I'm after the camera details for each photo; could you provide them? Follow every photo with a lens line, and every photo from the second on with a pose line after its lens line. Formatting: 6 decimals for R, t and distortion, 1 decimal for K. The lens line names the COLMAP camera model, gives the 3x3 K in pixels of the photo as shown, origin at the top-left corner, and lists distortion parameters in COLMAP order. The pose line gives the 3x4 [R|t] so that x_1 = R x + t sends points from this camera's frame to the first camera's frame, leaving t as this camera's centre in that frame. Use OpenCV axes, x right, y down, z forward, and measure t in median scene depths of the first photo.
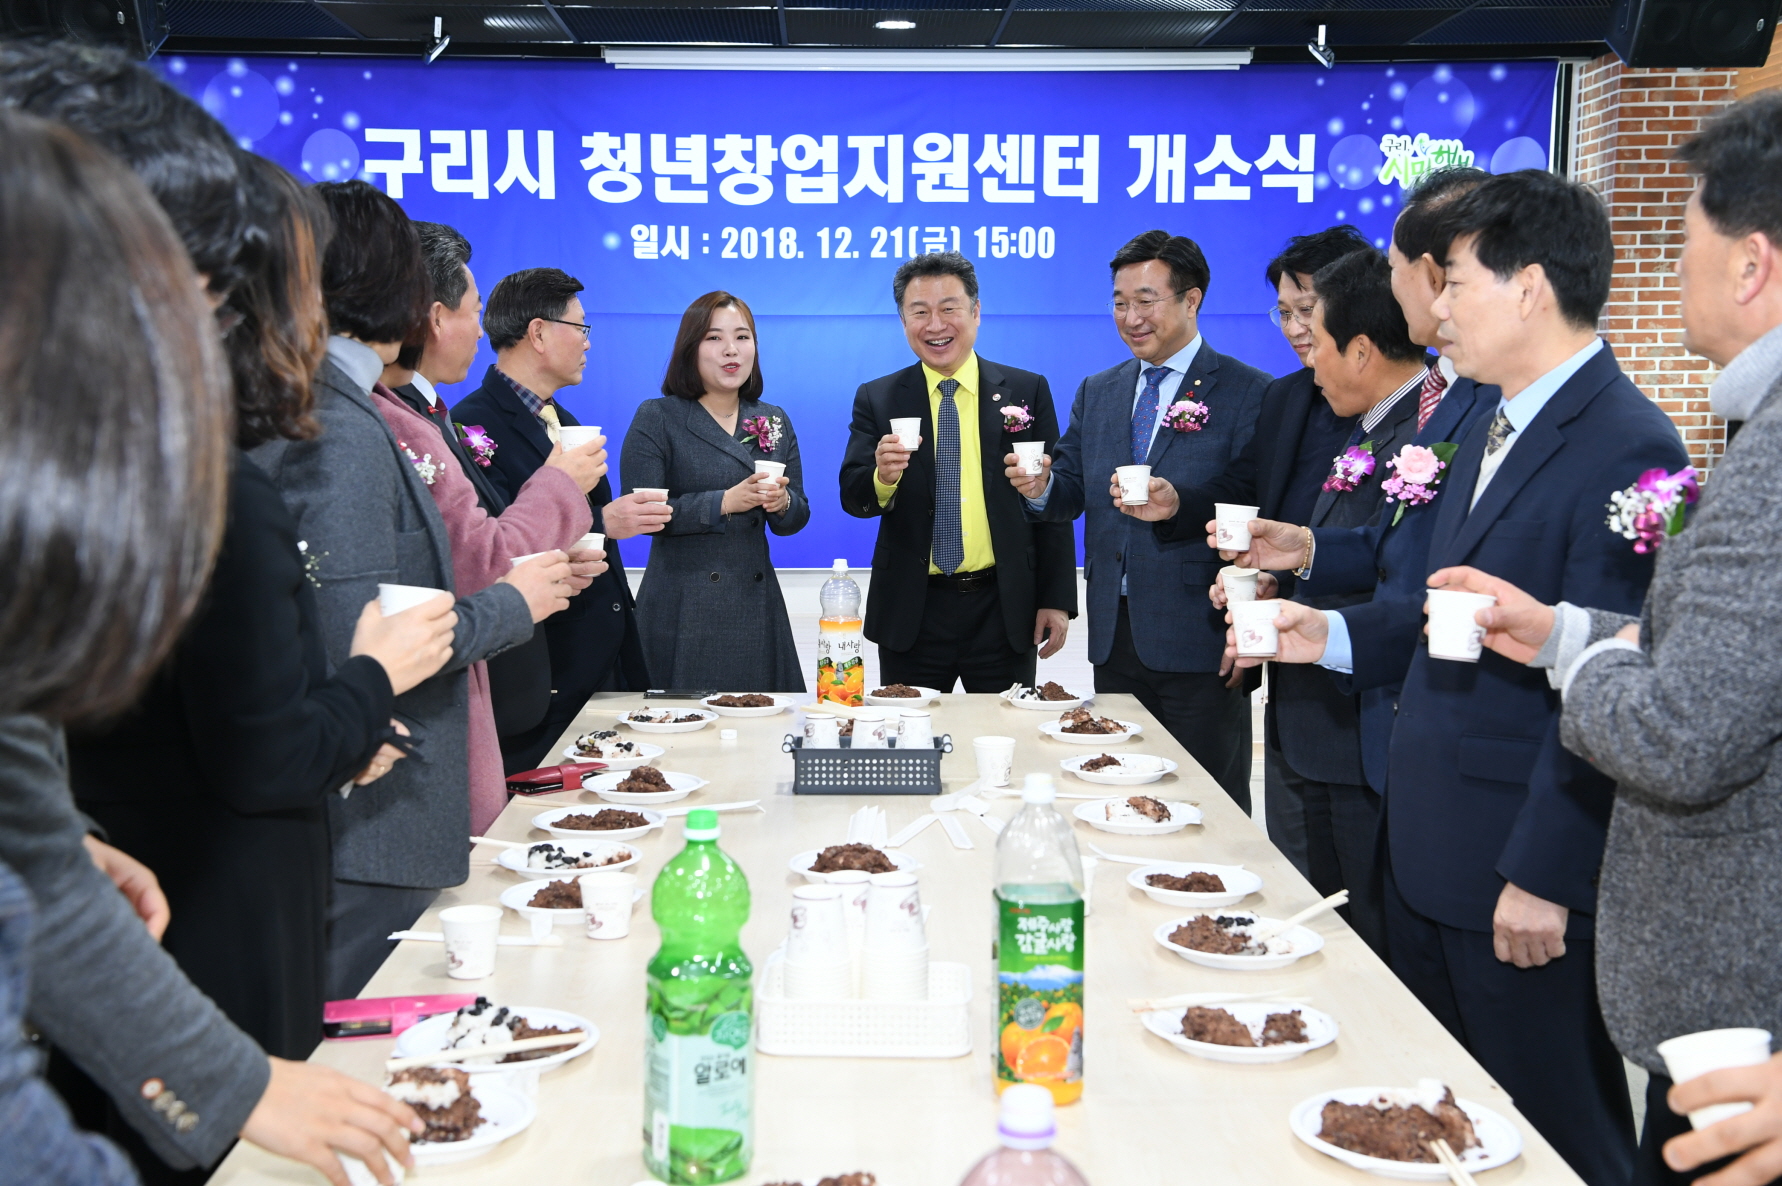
lens RADIAL K [[2105.5, 0, 887.6], [0, 2105.5, 592.1], [0, 0, 1]] dist [0.103265, 0.000000]
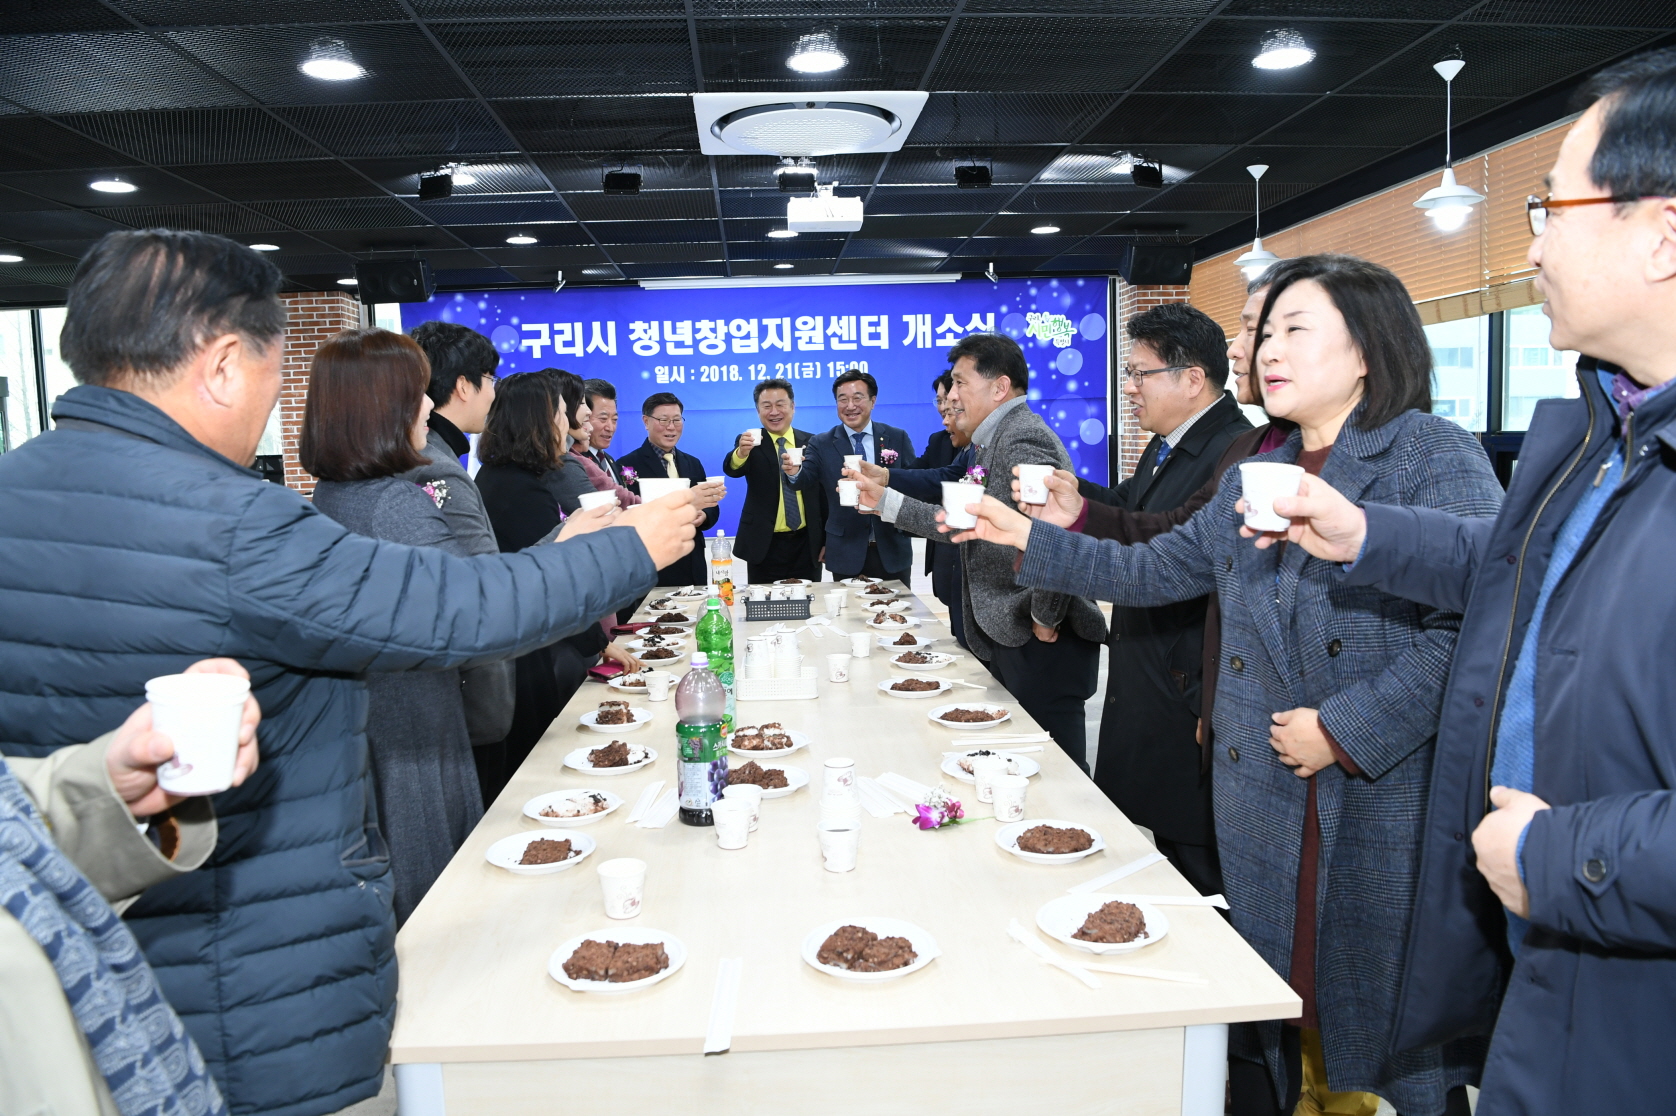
lens RADIAL K [[1154.4, 0, 835.5], [0, 1154.4, 560.9], [0, 0, 1]] dist [-0.074536, 0.016147]
pose [[0.998770, -0.034158, 0.035948, 0.003301], [0.033980, 0.999407, 0.005558, 0.008852], [-0.036117, -0.004330, 0.999338, -0.087747]]
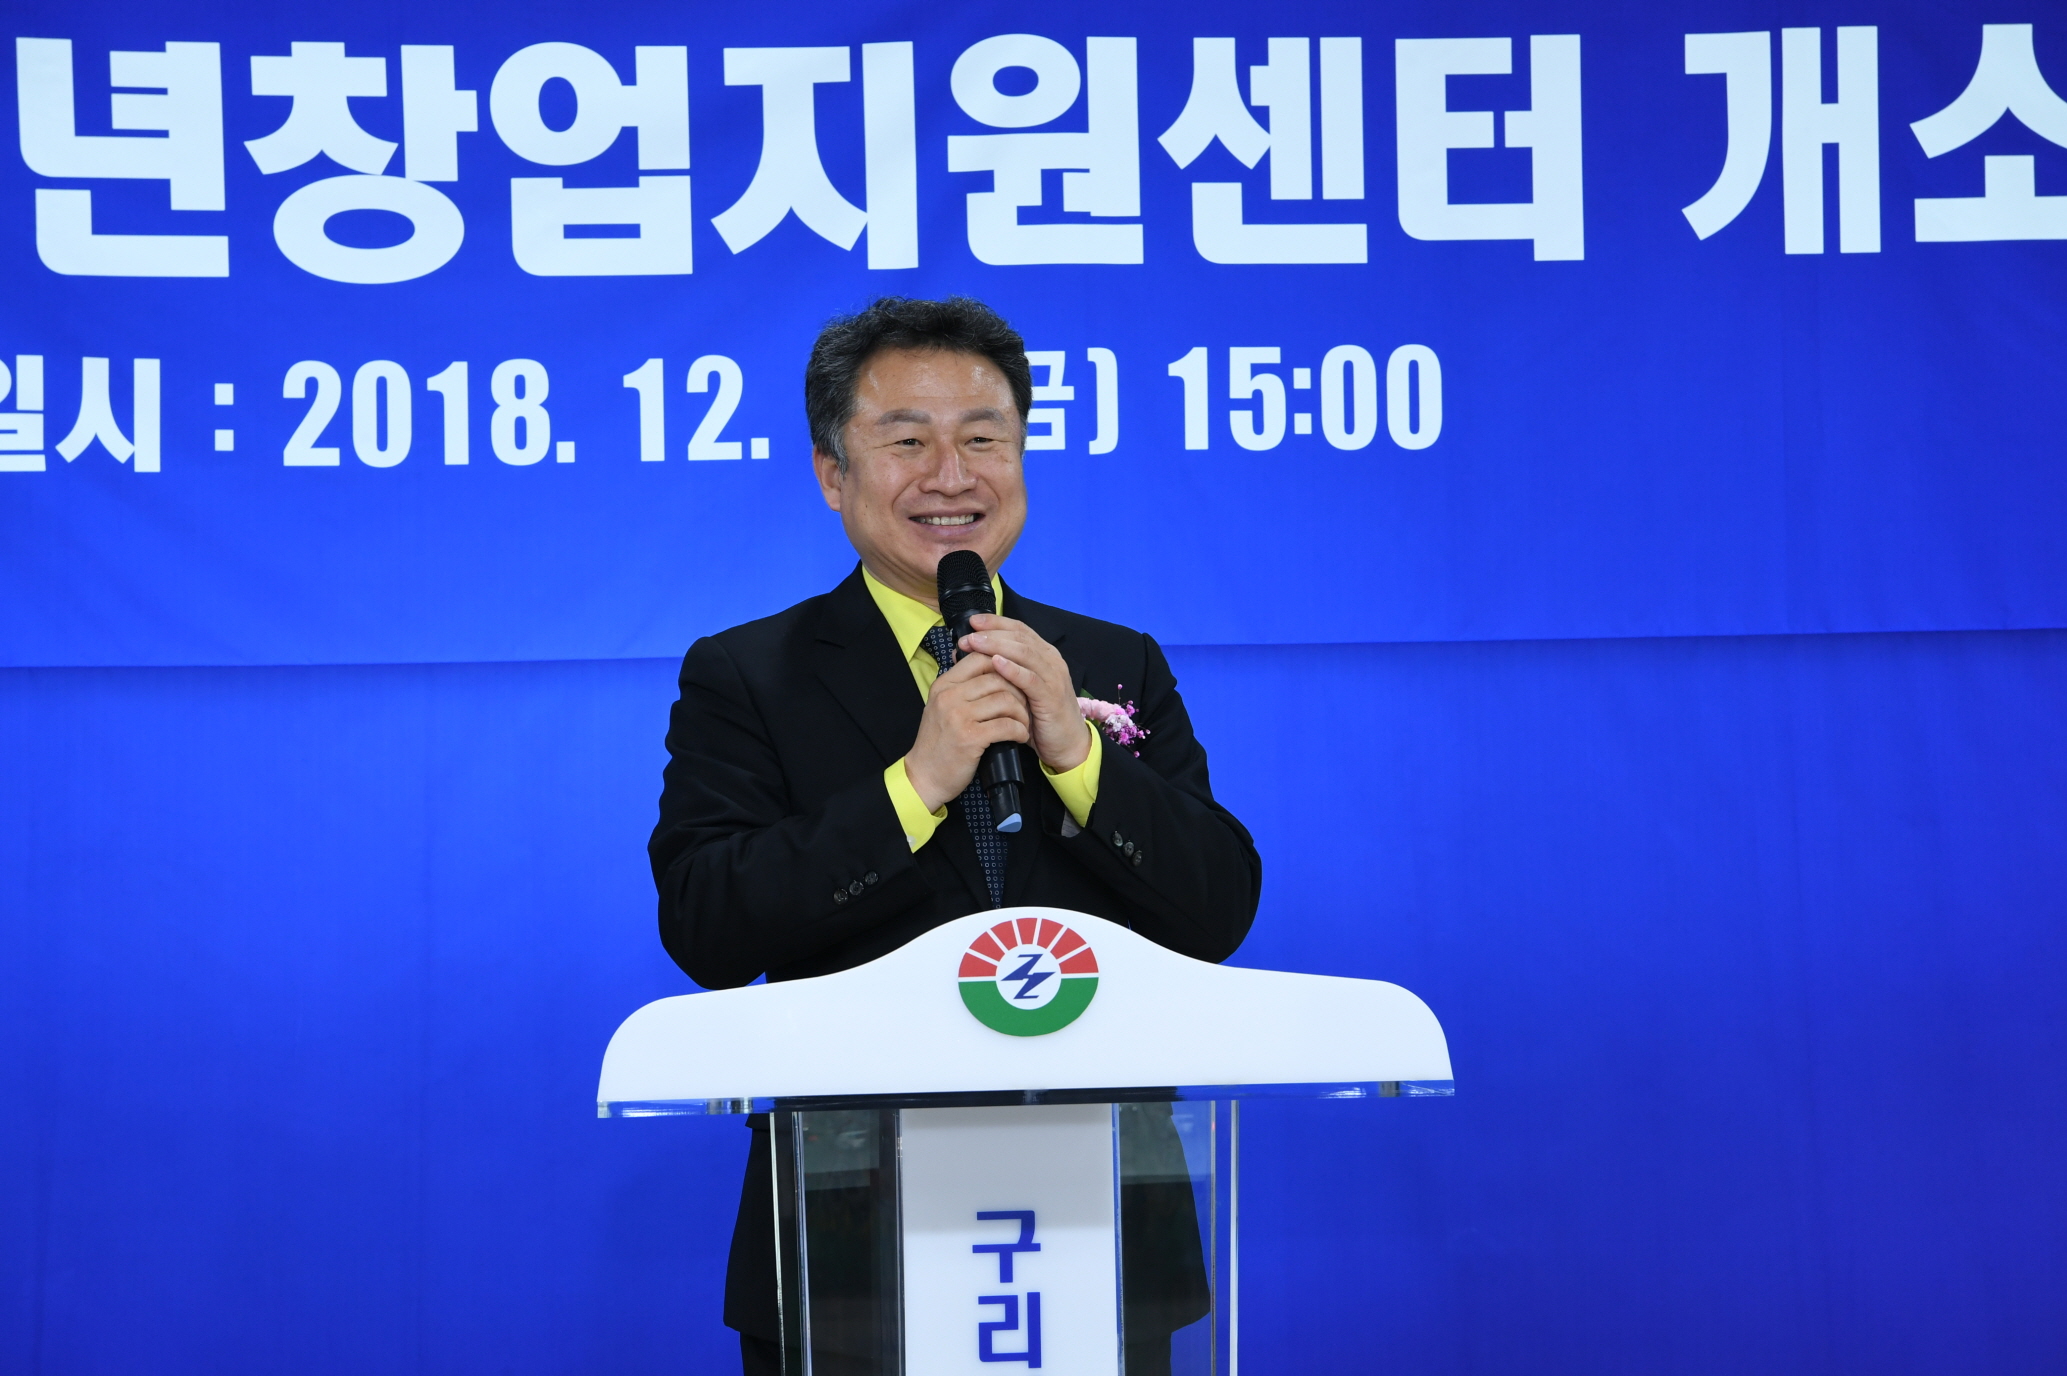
lens RADIAL K [[3915.4, 0, 1028.9], [0, 3915.4, 678.9], [0, 0, 1]] dist [0.315589, 0.000000]
pose [[0.998055, -0.021889, 0.058368, -0.010449], [0.030573, 0.987859, -0.152318, -0.046334], [-0.054325, 0.153806, 0.986607, 0.476534]]
